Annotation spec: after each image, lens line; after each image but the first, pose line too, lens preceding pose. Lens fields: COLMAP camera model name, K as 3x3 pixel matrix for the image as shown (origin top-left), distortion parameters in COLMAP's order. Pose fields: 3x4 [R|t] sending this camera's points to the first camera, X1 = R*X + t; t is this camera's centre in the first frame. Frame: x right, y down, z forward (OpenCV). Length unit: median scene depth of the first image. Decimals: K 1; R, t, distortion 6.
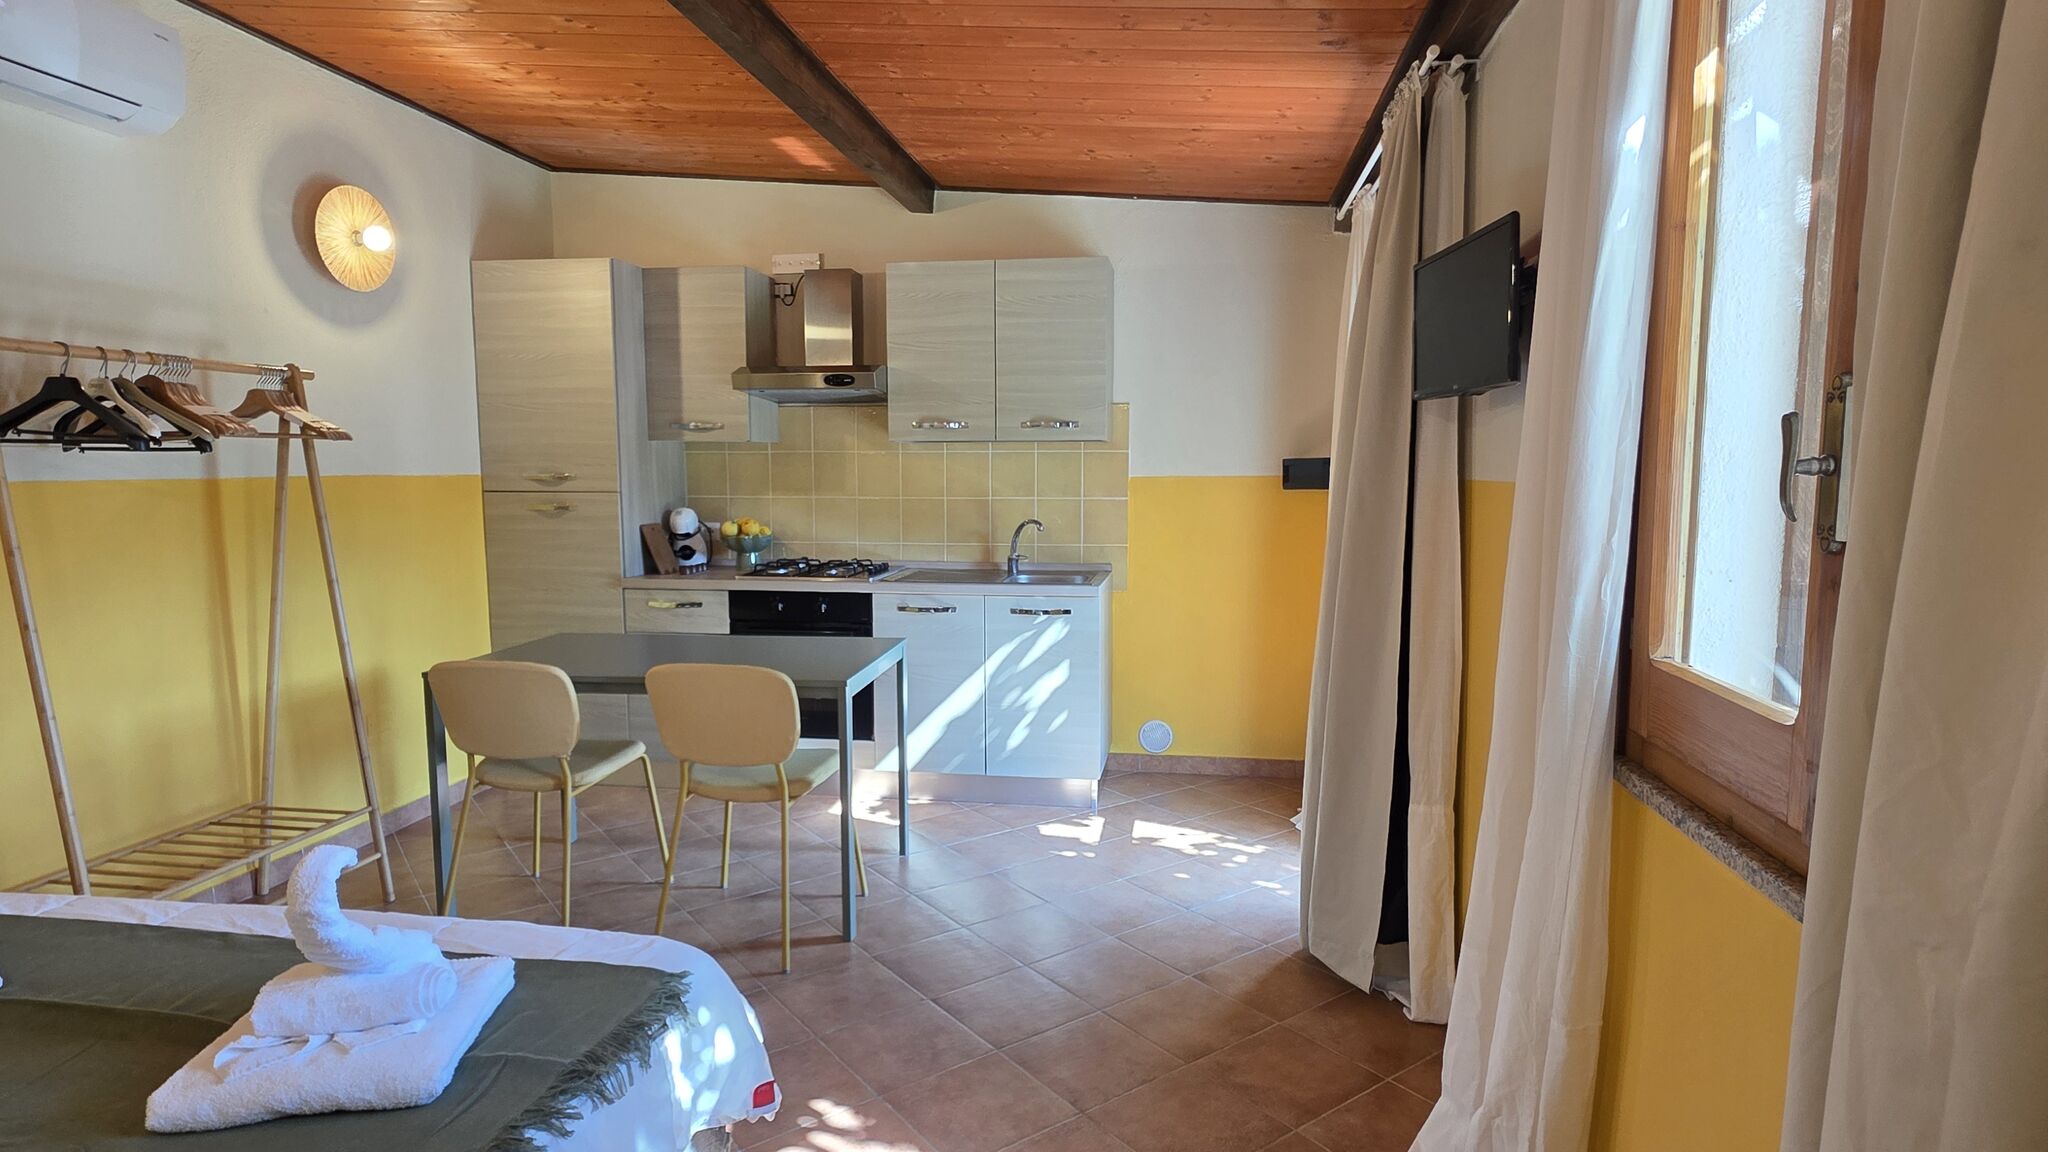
lens RADIAL K [[1079.0, 0, 1026.2], [0, 1079.0, 582.4], [0, 0, 1]] dist [0.003870, -0.001804]
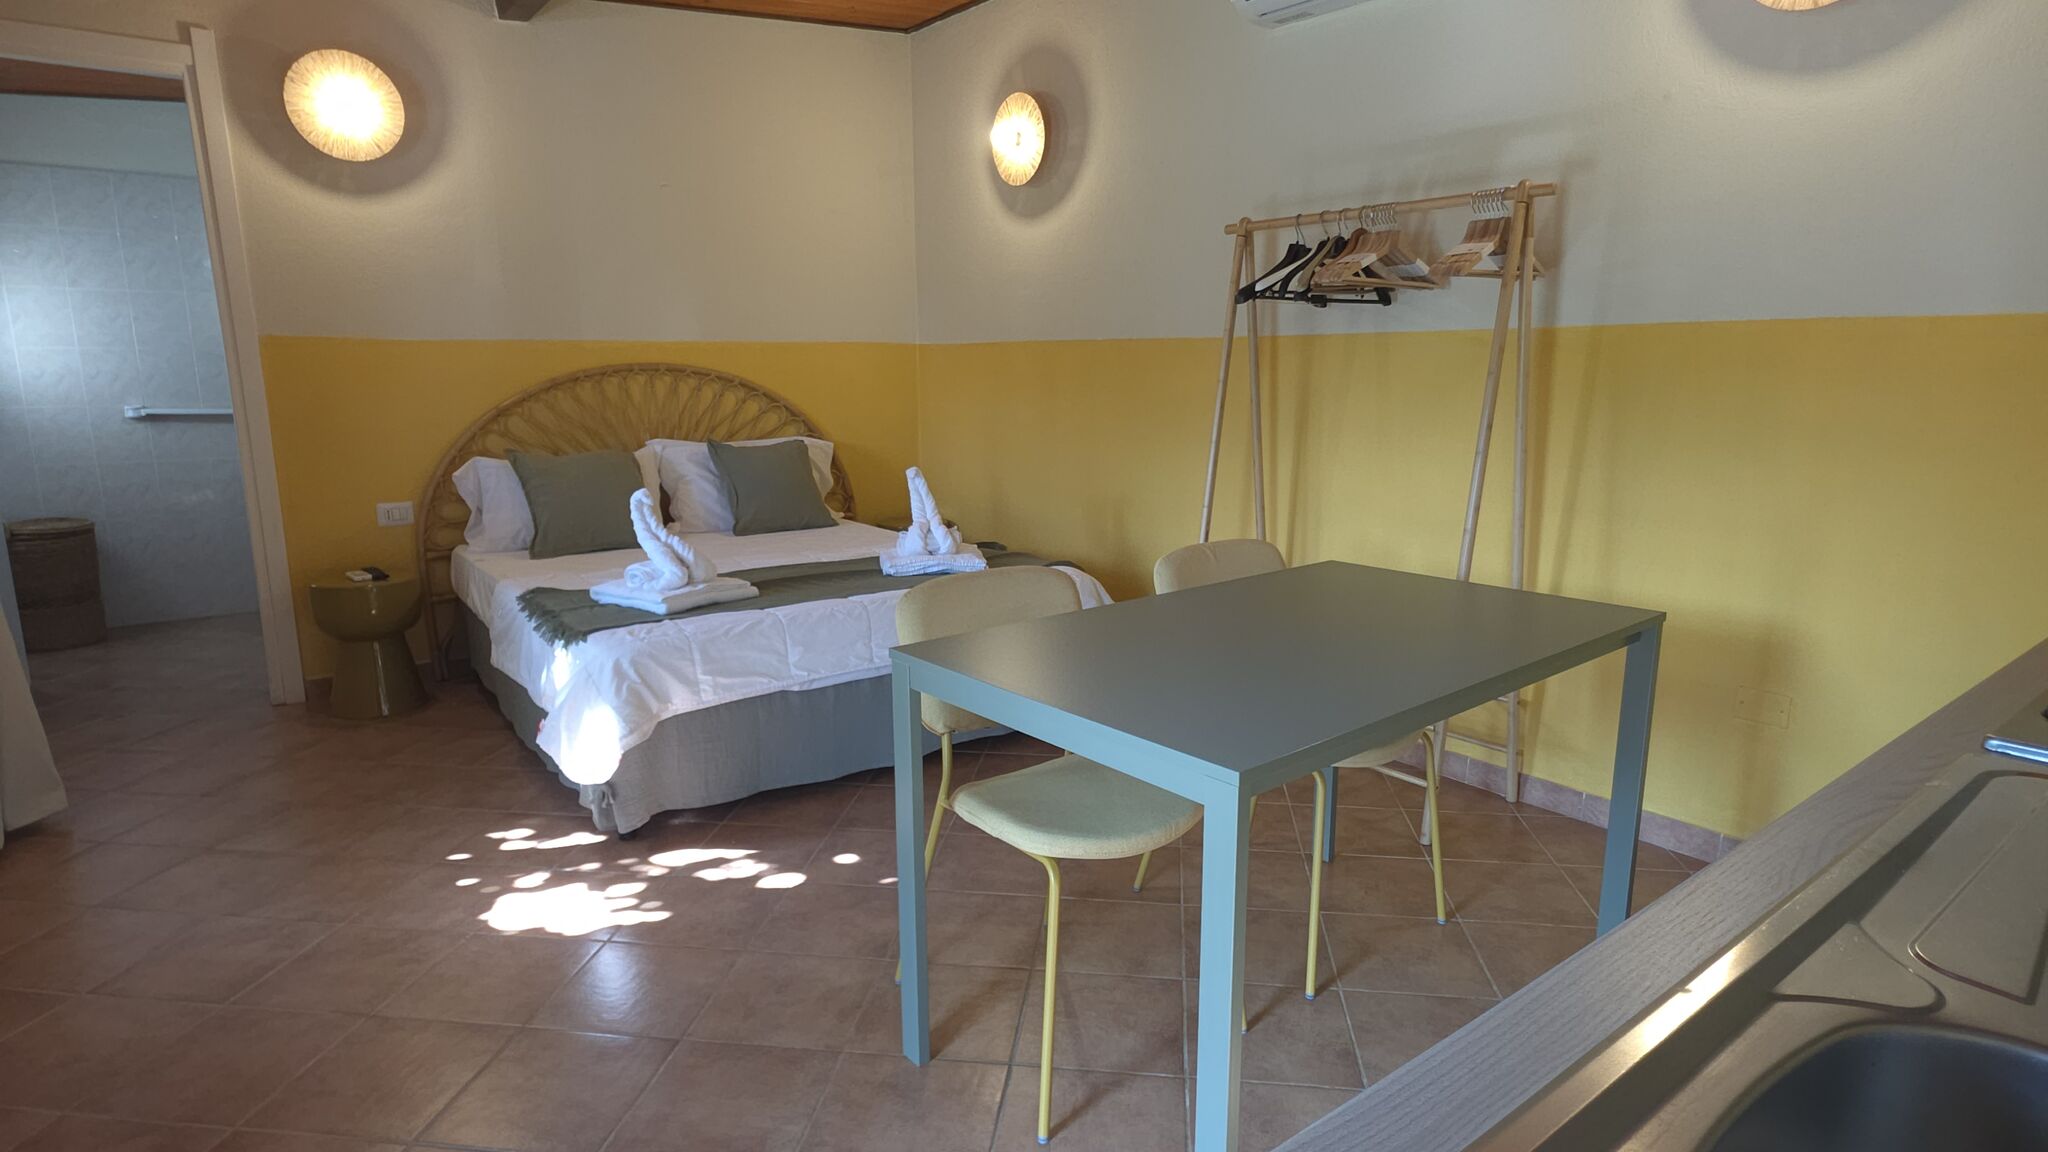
lens RADIAL K [[1079.0, 0, 1042.8], [0, 1079.0, 567.8], [0, 0, 1]] dist [0.003870, -0.001804]
pose [[-0.686144, 0.132195, -0.715354, 0.202143], [-0.079825, 0.963730, 0.254660, -0.110145], [0.723073, 0.231837, -0.650705, 1.471706]]
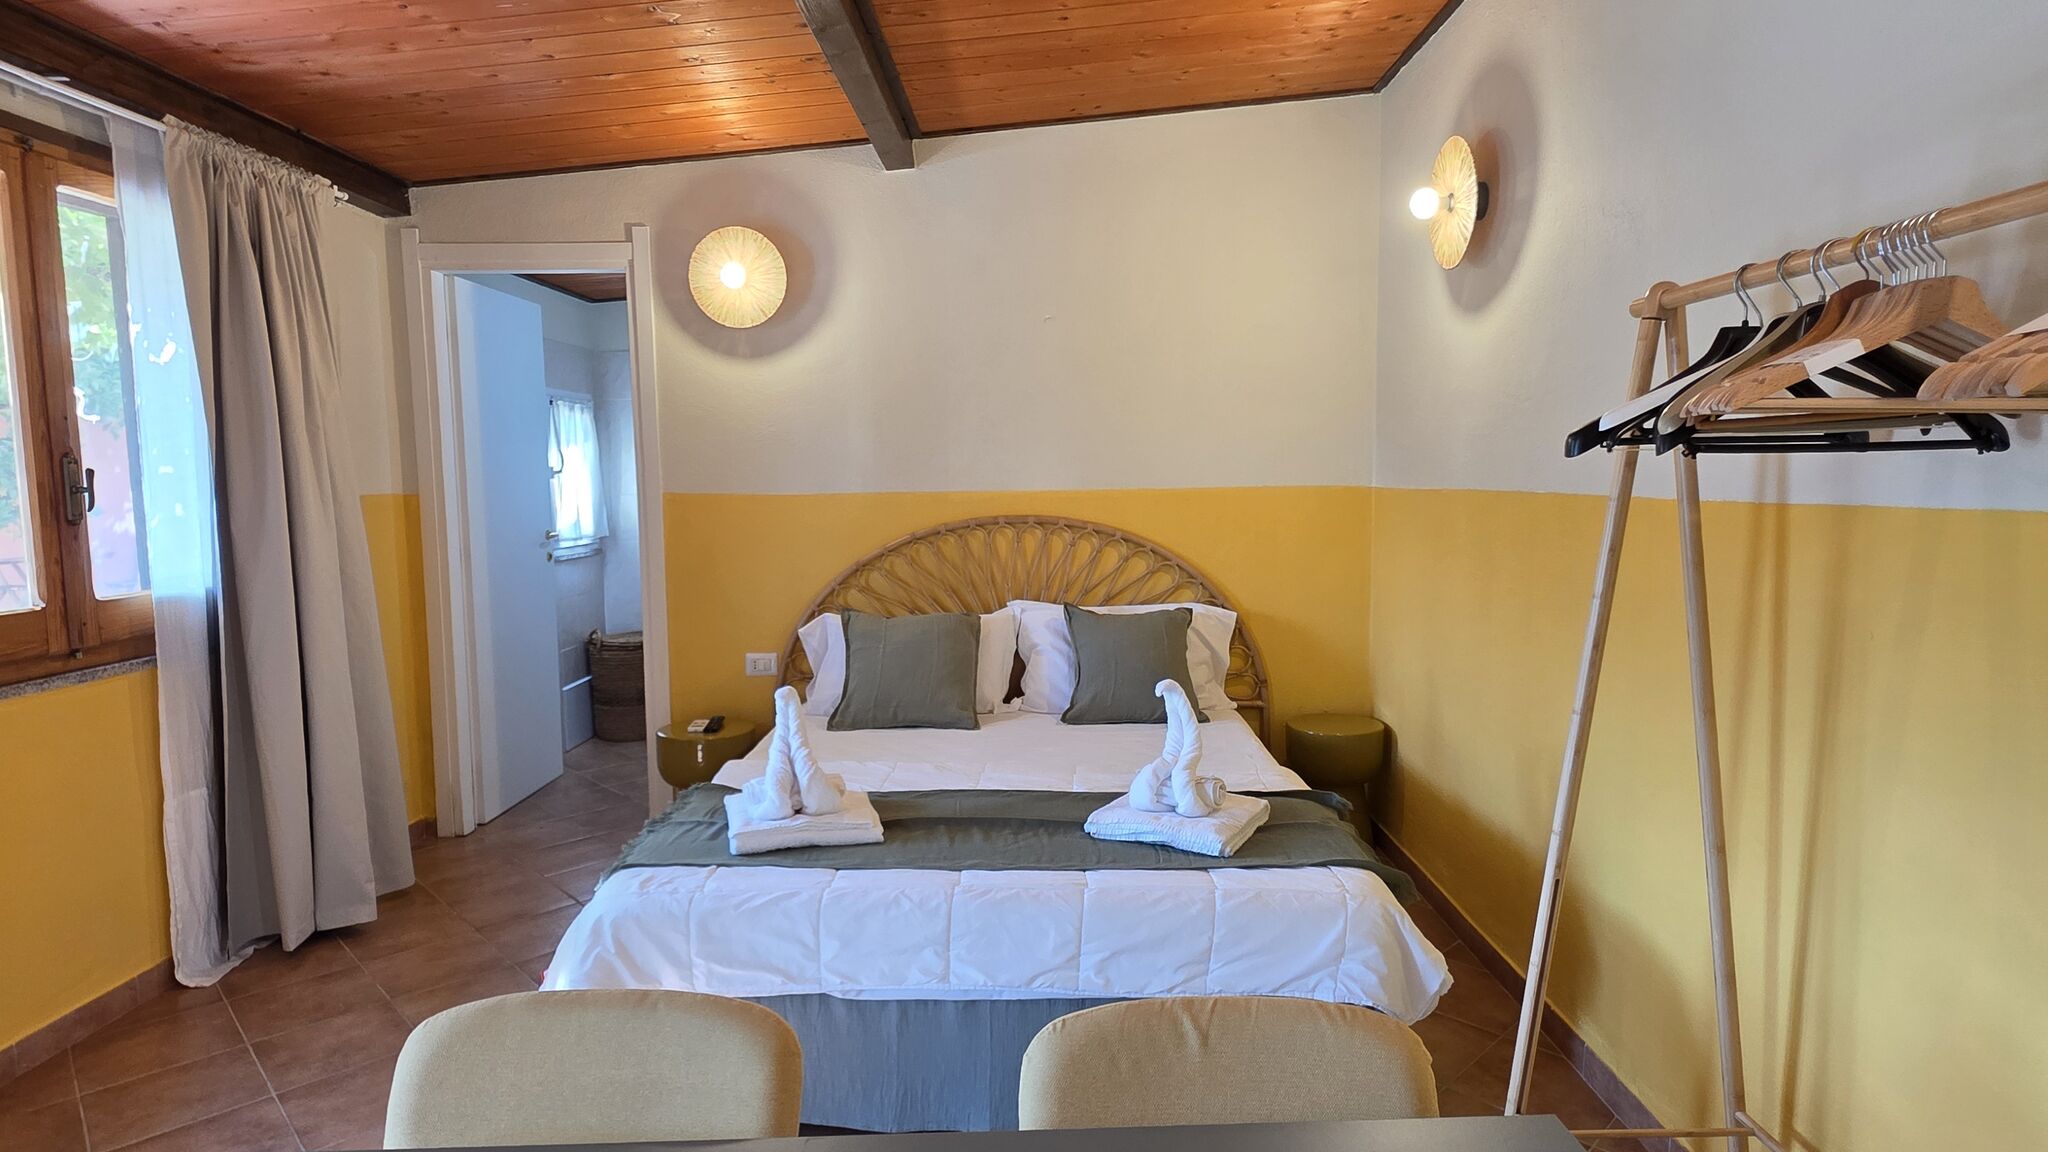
lens RADIAL K [[1079.0, 0, 1043.9], [0, 1079.0, 573.3], [0, 0, 1]] dist [0.003870, -0.001804]
pose [[-0.990253, 0.016862, -0.138257, -0.390639], [-0.010562, 0.980696, 0.195253, -0.149788], [0.138880, 0.194810, -0.970959, 1.346217]]
